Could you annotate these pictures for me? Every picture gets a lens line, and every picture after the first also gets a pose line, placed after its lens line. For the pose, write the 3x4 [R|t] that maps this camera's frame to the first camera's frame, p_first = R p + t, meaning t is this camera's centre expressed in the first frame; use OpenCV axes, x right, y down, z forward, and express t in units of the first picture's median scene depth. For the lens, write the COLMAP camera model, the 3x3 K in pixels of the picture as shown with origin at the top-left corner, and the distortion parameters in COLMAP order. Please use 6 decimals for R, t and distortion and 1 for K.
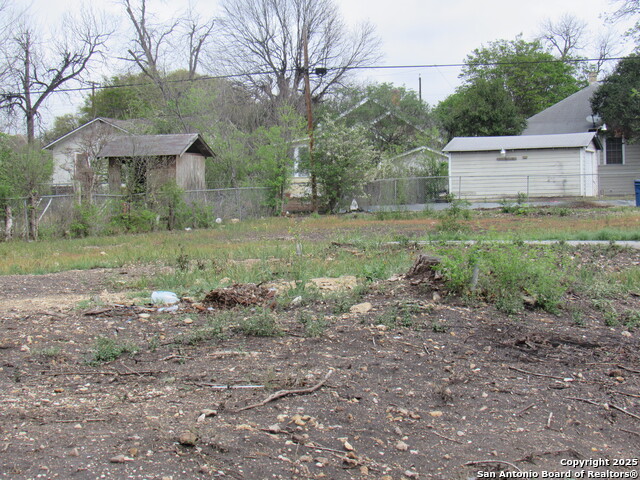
lens RADIAL K [[1345.7, 0, 335.3], [0, 1345.7, 239.9], [0, 0, 1]] dist [-0.145840, 0.530595]
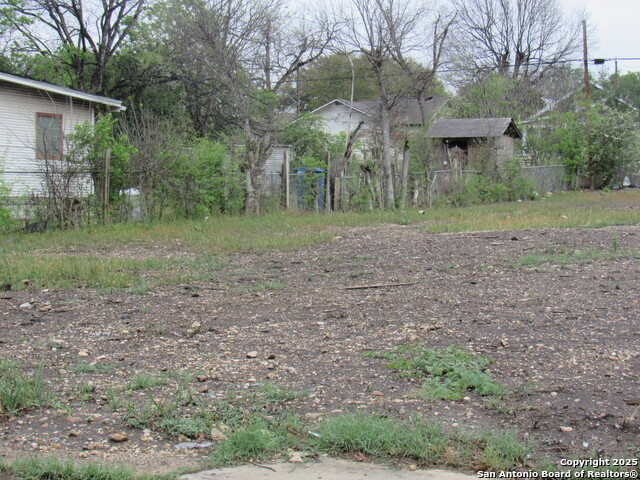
lens RADIAL K [[1345.7, 0, 335.3], [0, 1345.7, 239.9], [0, 0, 1]] dist [-0.145840, 0.530595]
pose [[0.995468, 0.010665, -0.094494, -0.099630], [-0.009050, 0.999806, 0.017509, 0.004461], [0.094663, -0.016575, 0.995371, -0.109129]]
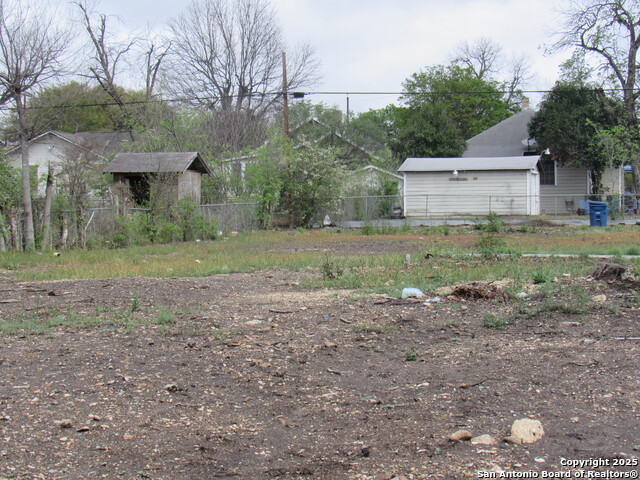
lens RADIAL K [[1345.7, 0, 335.3], [0, 1345.7, 239.9], [0, 0, 1]] dist [-0.145840, 0.530595]
pose [[0.996472, 0.014439, 0.082670, -0.055826], [-0.013605, 0.999851, -0.010638, 0.000979], [-0.082811, 0.009476, 0.996520, -0.060436]]
